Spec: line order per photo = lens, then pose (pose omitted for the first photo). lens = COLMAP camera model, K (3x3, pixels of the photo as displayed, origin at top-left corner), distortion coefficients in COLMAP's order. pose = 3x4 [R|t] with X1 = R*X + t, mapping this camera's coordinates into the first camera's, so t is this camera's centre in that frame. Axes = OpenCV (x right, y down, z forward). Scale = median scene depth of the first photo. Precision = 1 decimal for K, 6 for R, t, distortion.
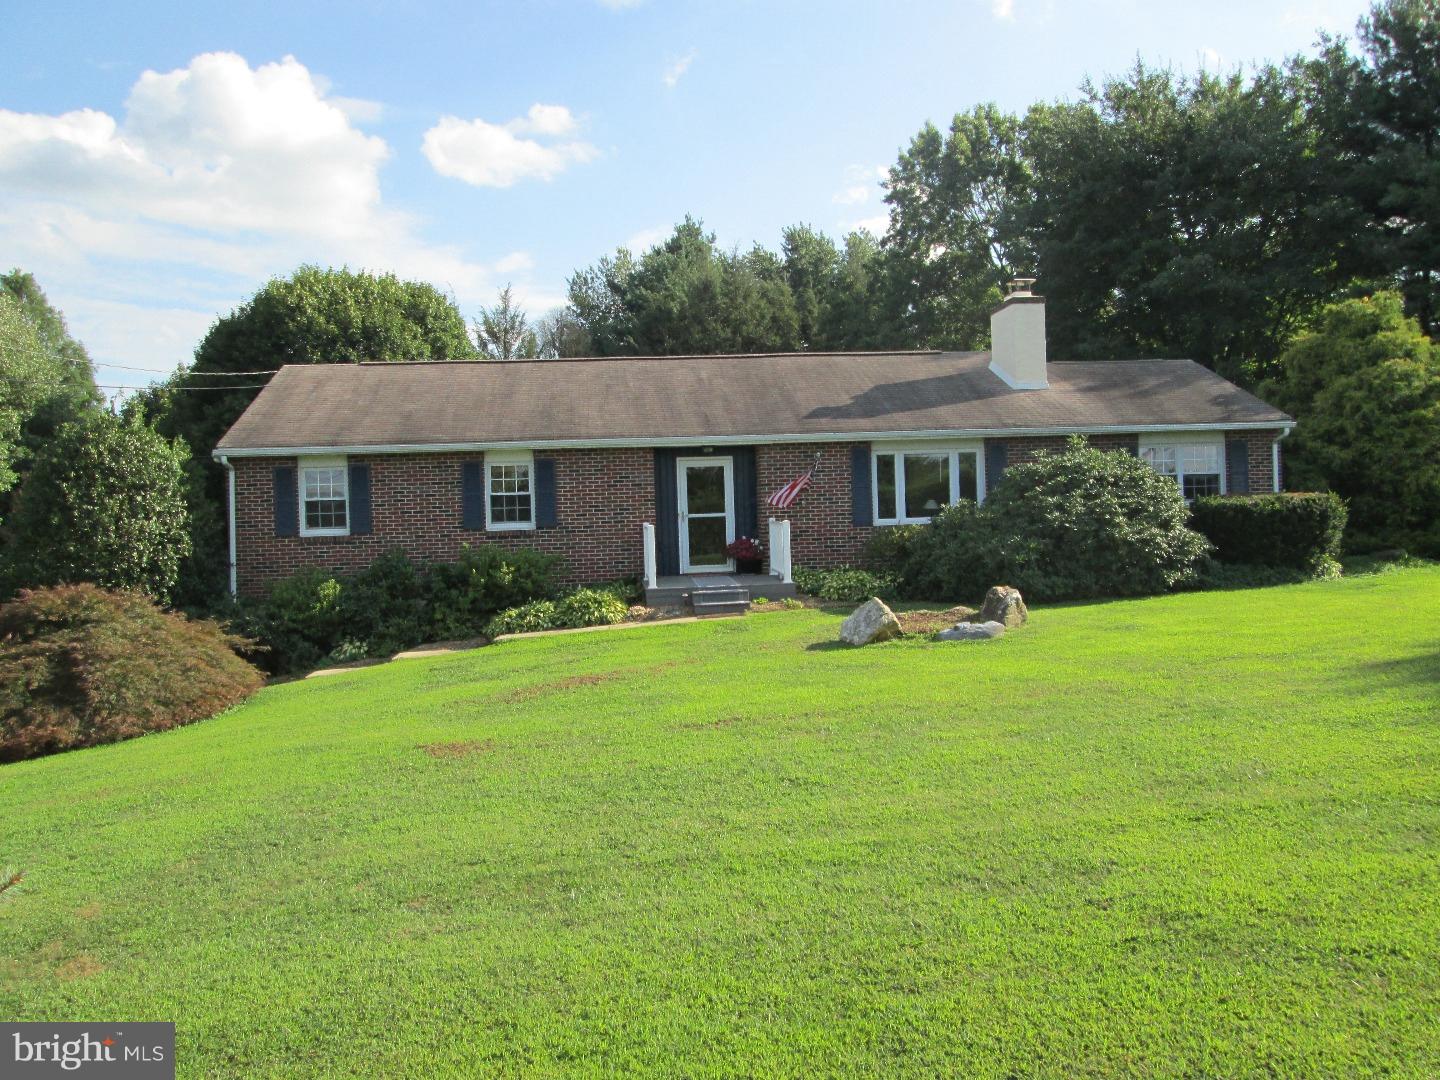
lens RADIAL K [[1196.0, 0, 719.6], [0, 1196.0, 545.2], [0, 0, 1]] dist [-0.033528, -0.002134]
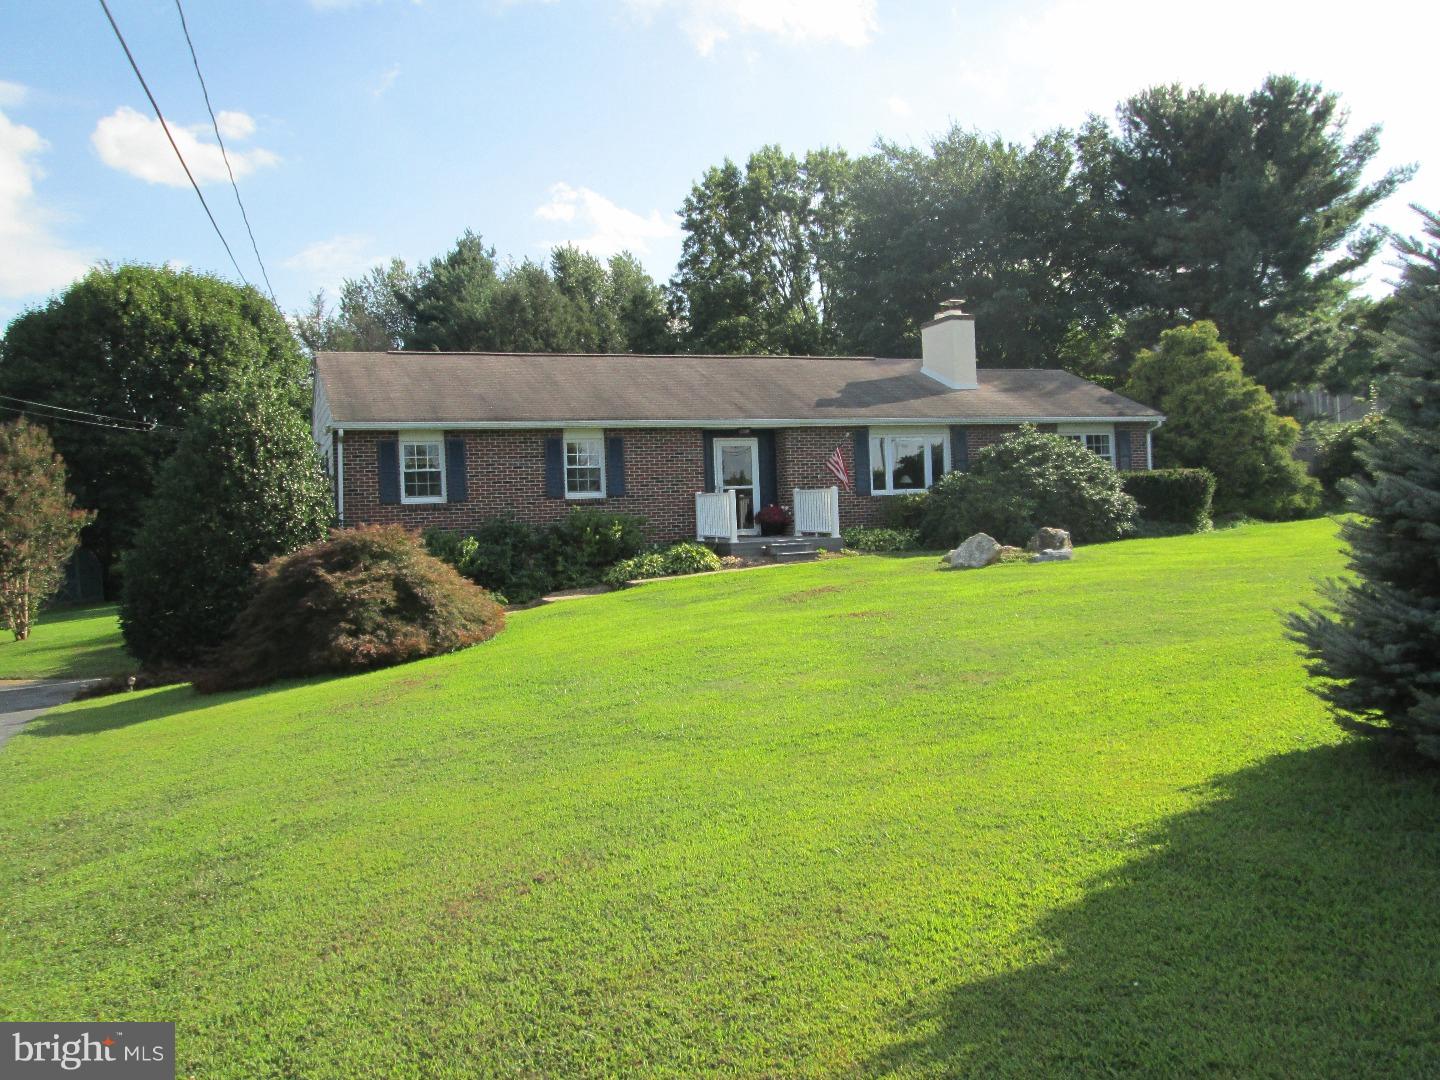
lens RADIAL K [[1196.0, 0, 720.3], [0, 1196.0, 532.4], [0, 0, 1]] dist [-0.033528, -0.002134]
pose [[0.962897, -0.009440, 0.269705, -0.343187], [0.017258, 0.999496, -0.026629, 0.050190], [-0.269318, 0.030296, 0.962575, -0.131134]]
